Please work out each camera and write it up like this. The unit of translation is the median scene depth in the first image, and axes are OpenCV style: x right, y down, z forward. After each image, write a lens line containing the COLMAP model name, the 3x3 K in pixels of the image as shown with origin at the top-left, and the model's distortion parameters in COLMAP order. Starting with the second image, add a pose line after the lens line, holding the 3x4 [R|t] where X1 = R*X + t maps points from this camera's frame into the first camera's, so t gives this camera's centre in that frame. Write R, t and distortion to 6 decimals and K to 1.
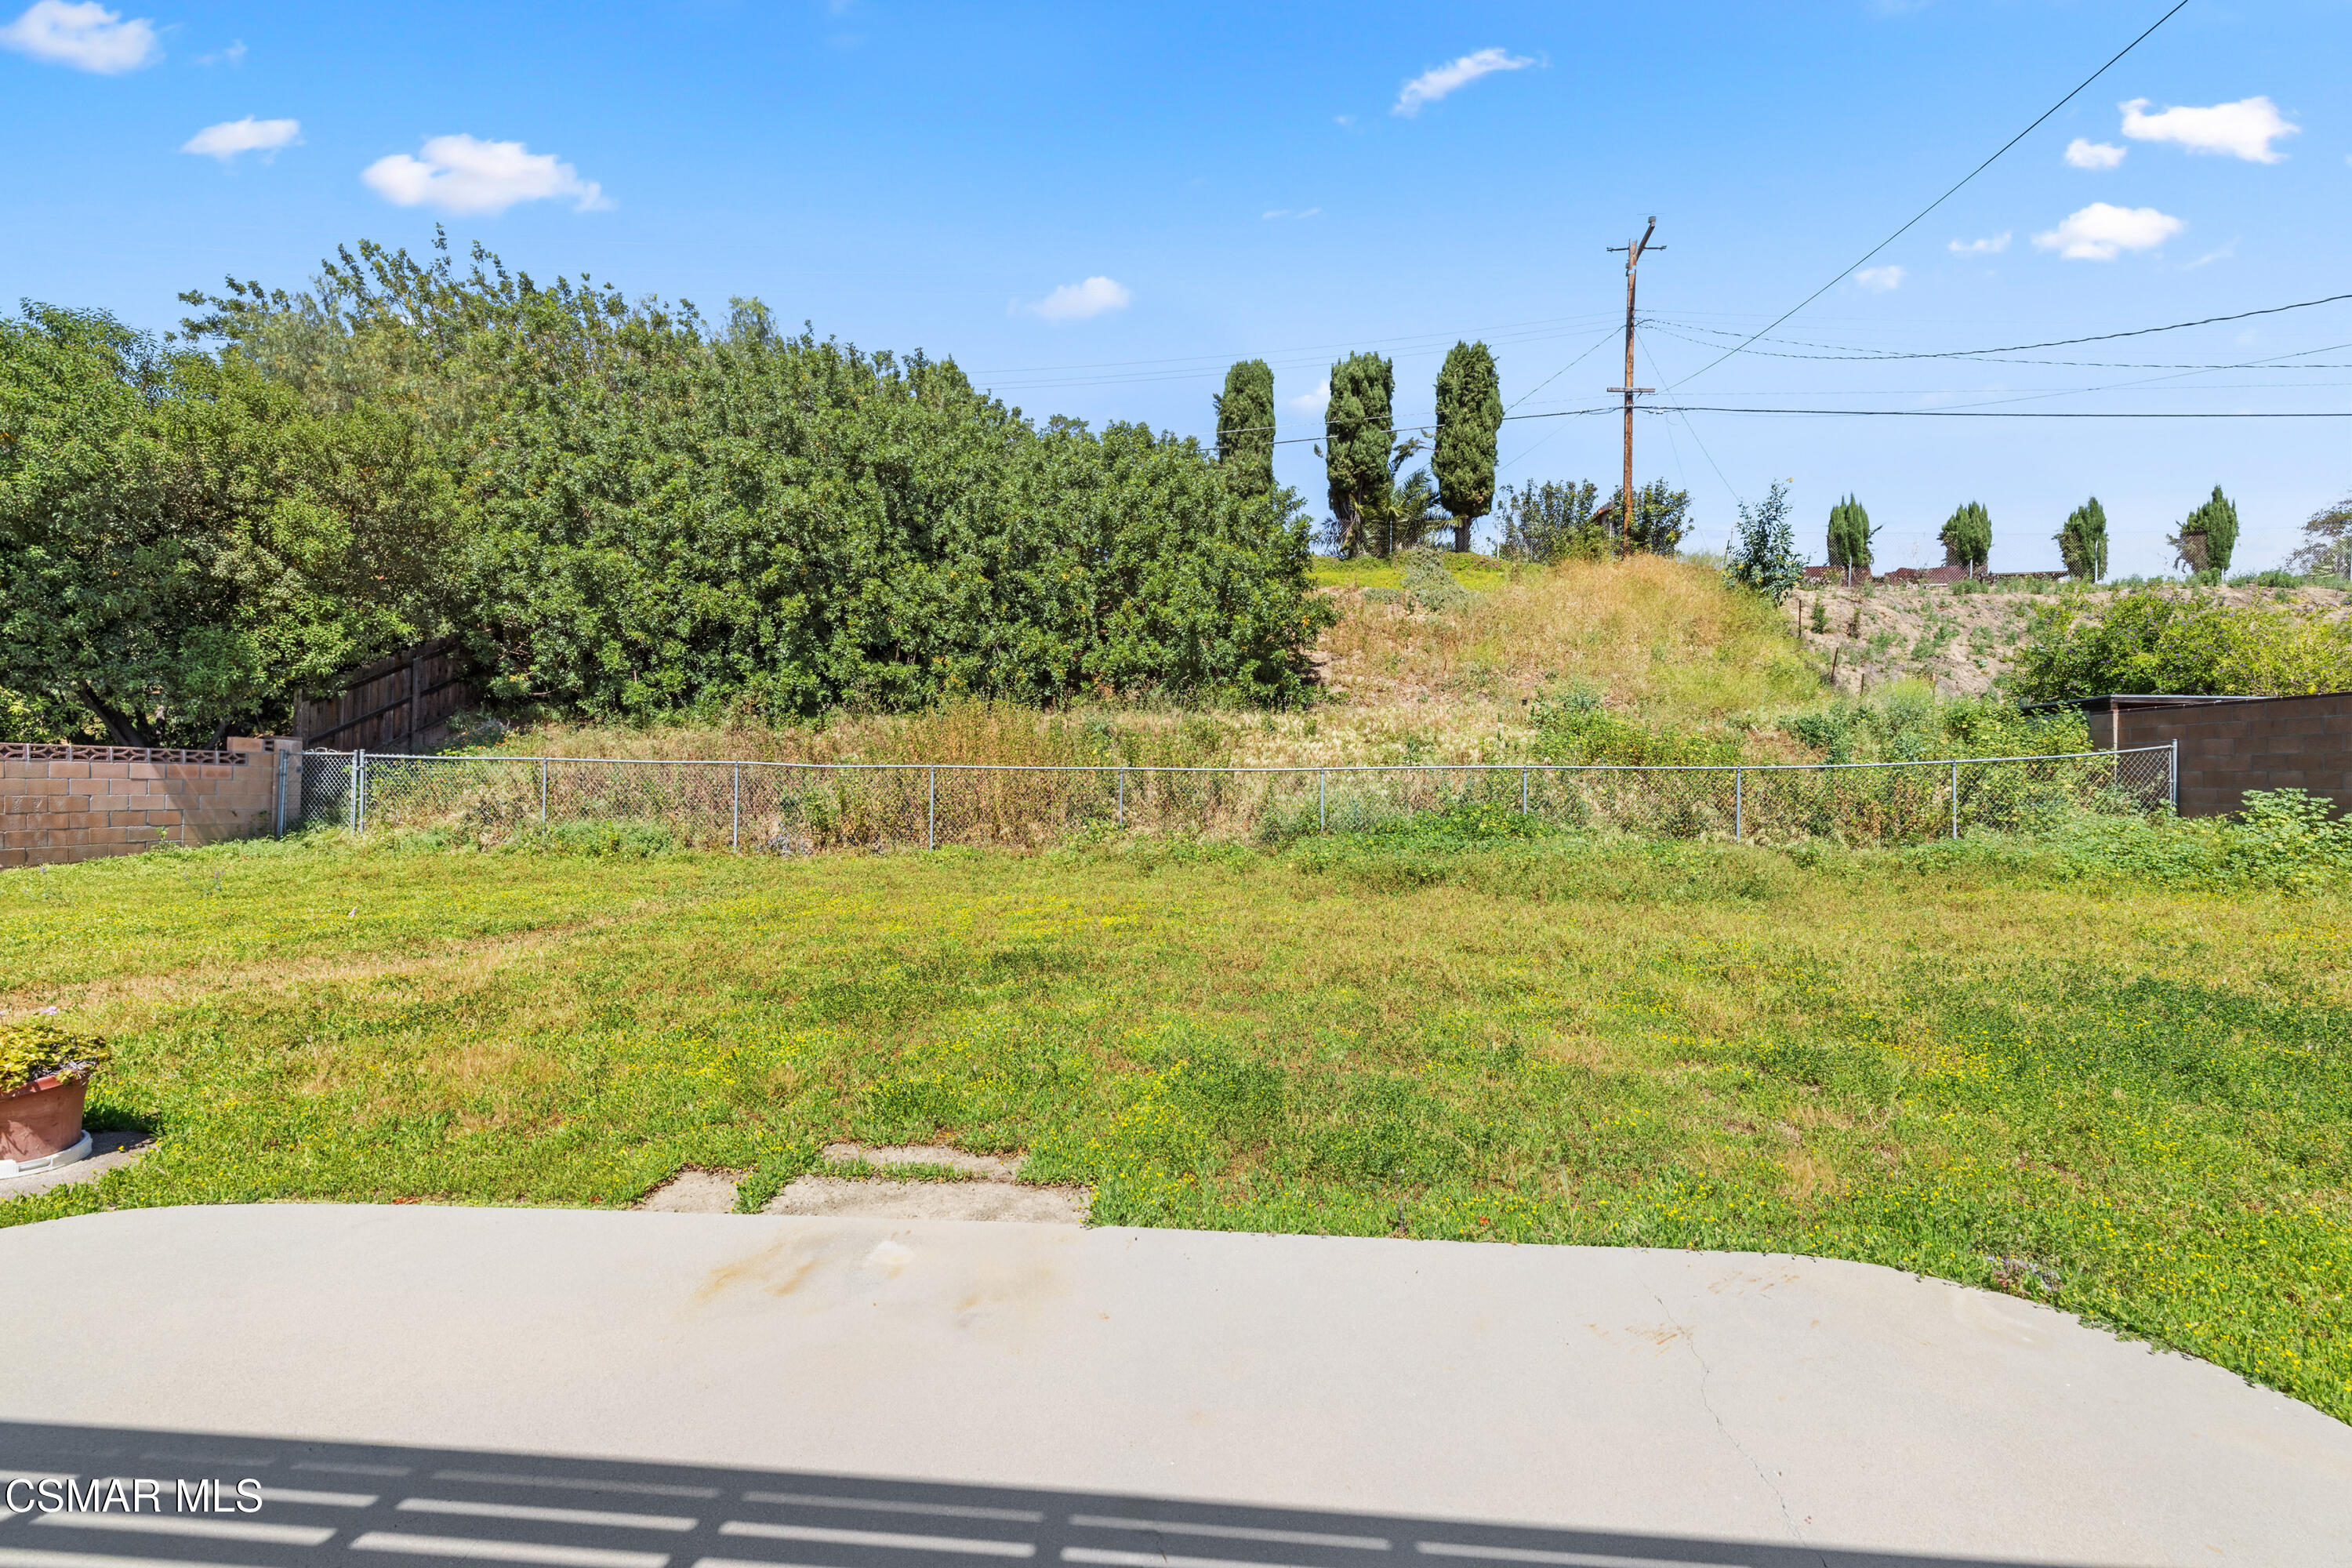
lens RADIAL K [[992.3, 0, 1175.4], [0, 992.3, 779.8], [0, 0, 1]] dist [-0.007204, 0.000616]
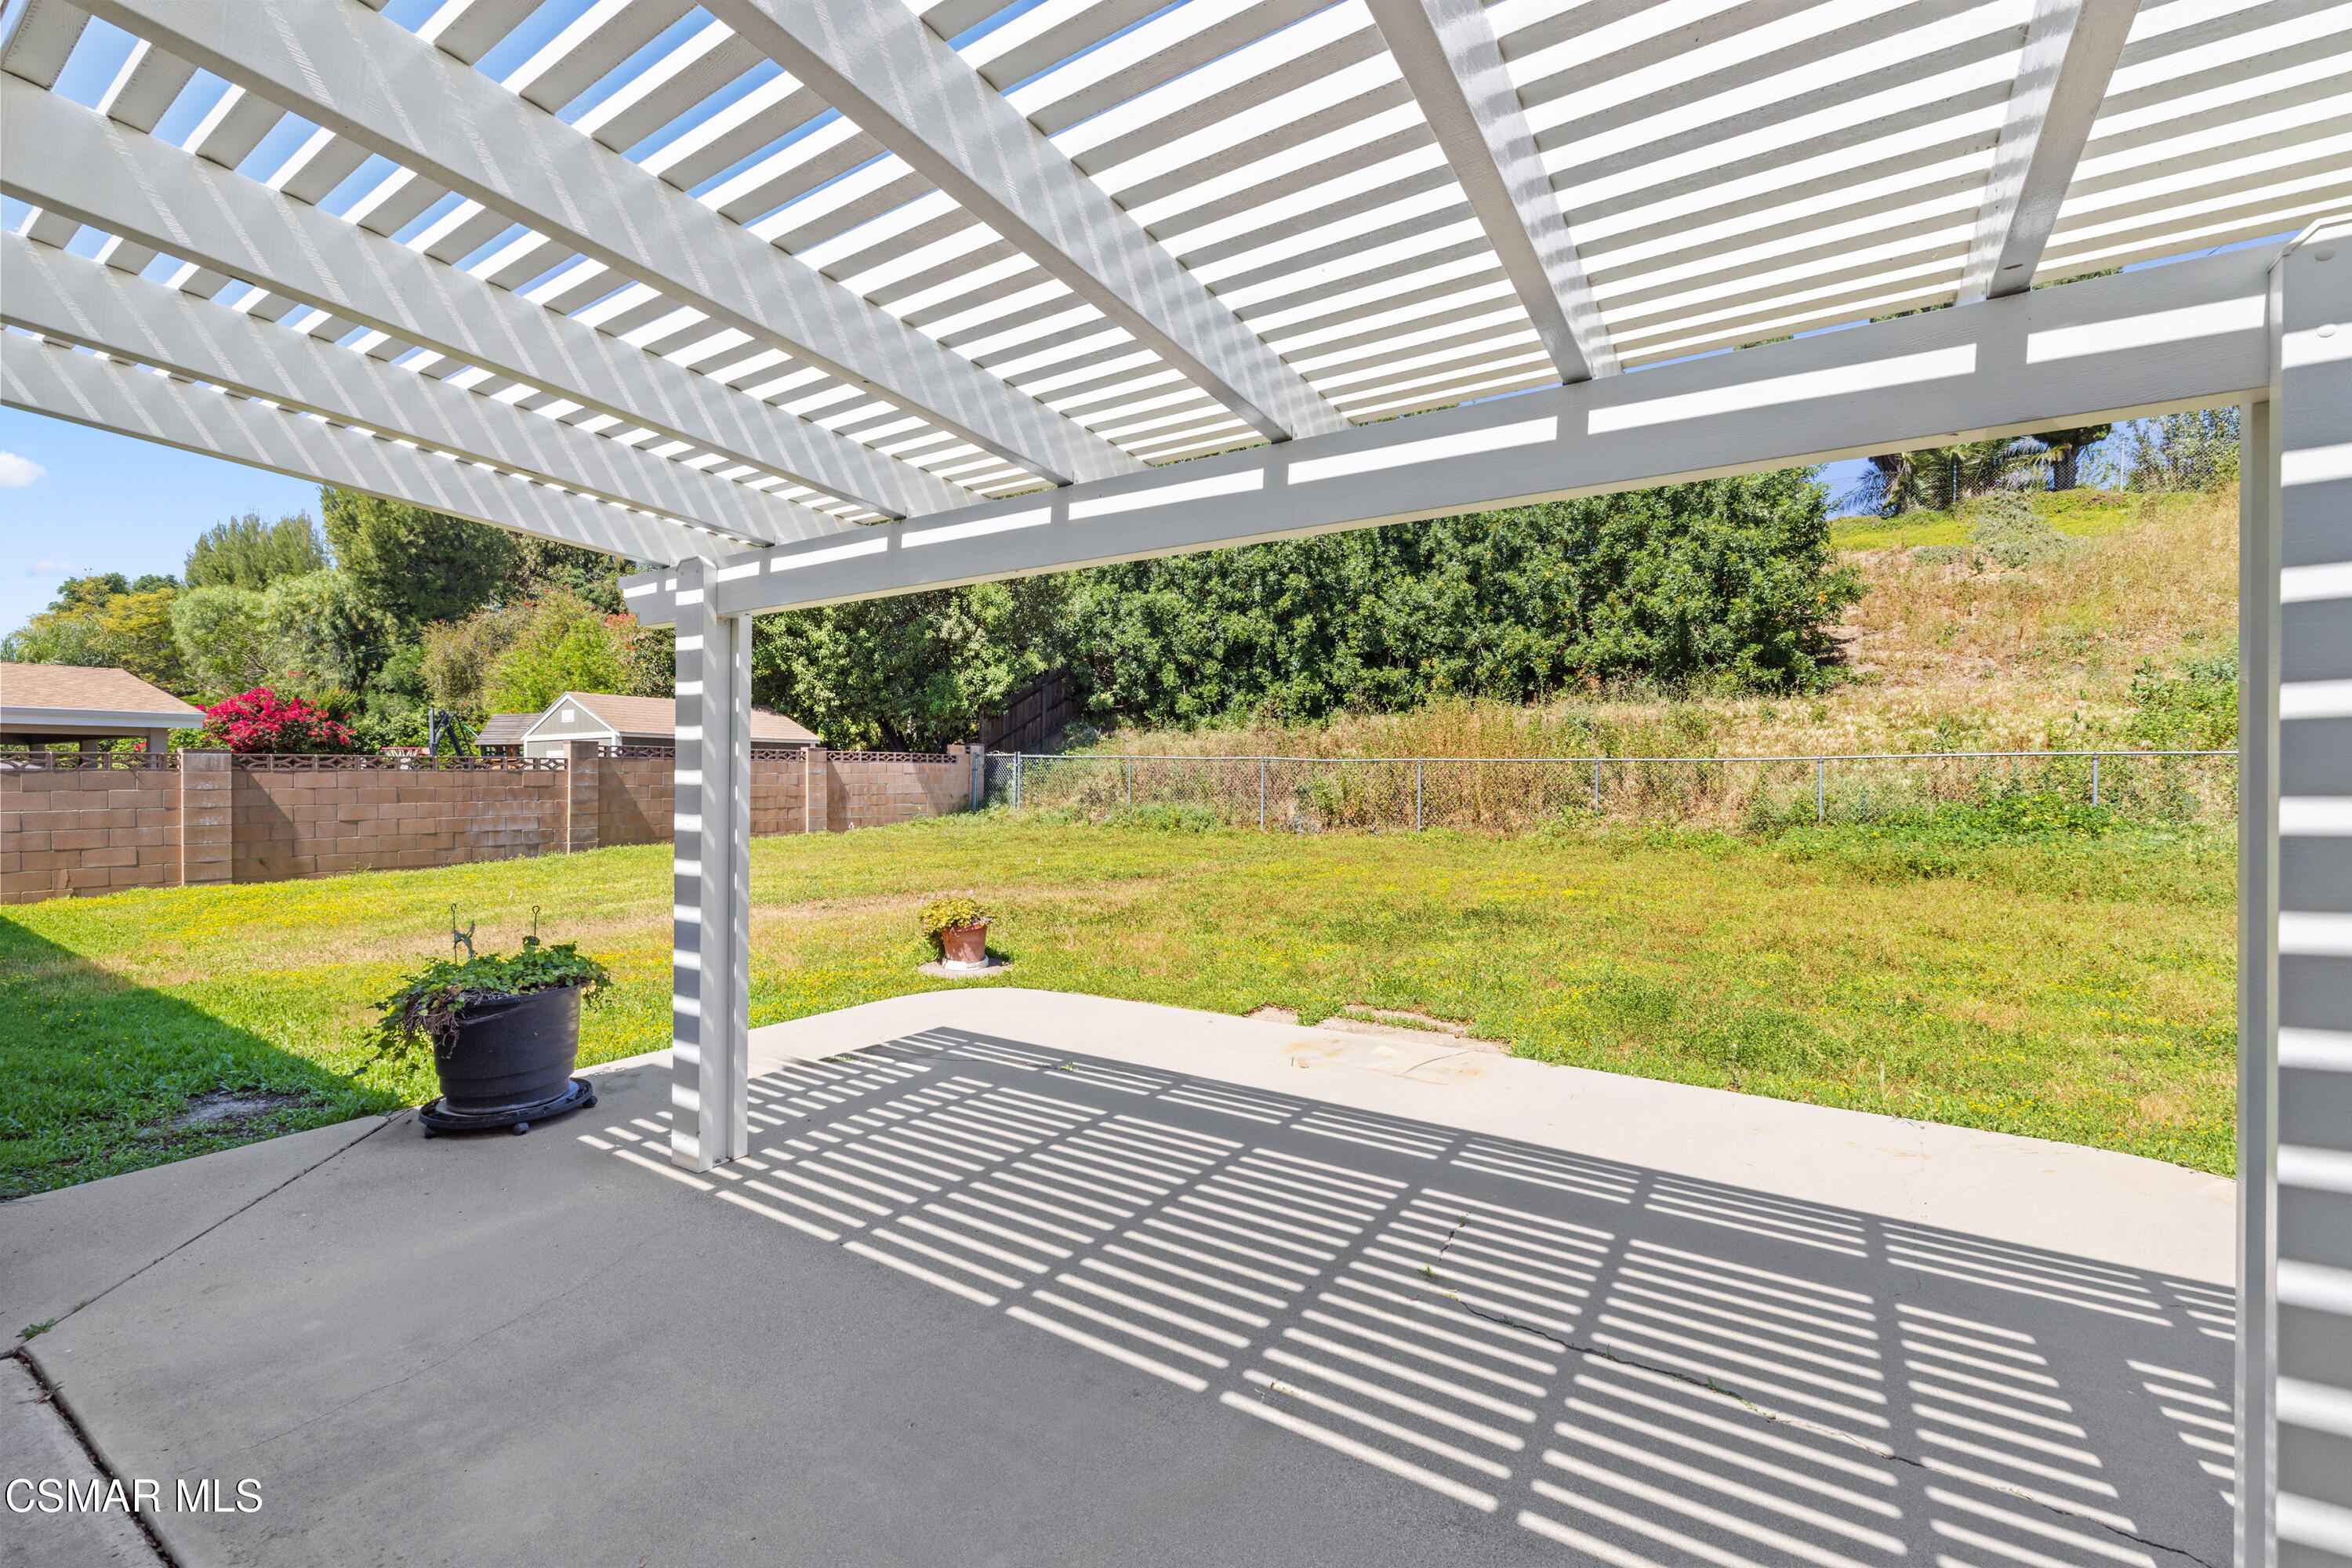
lens RADIAL K [[992.3, 0, 1175.4], [0, 992.3, 779.8], [0, 0, 1]] dist [-0.007204, 0.000616]
pose [[0.883880, -0.001014, -0.467712, 0.036463], [0.006042, 0.999939, 0.009250, -0.001957], [0.467674, -0.011002, 0.883832, -0.128610]]
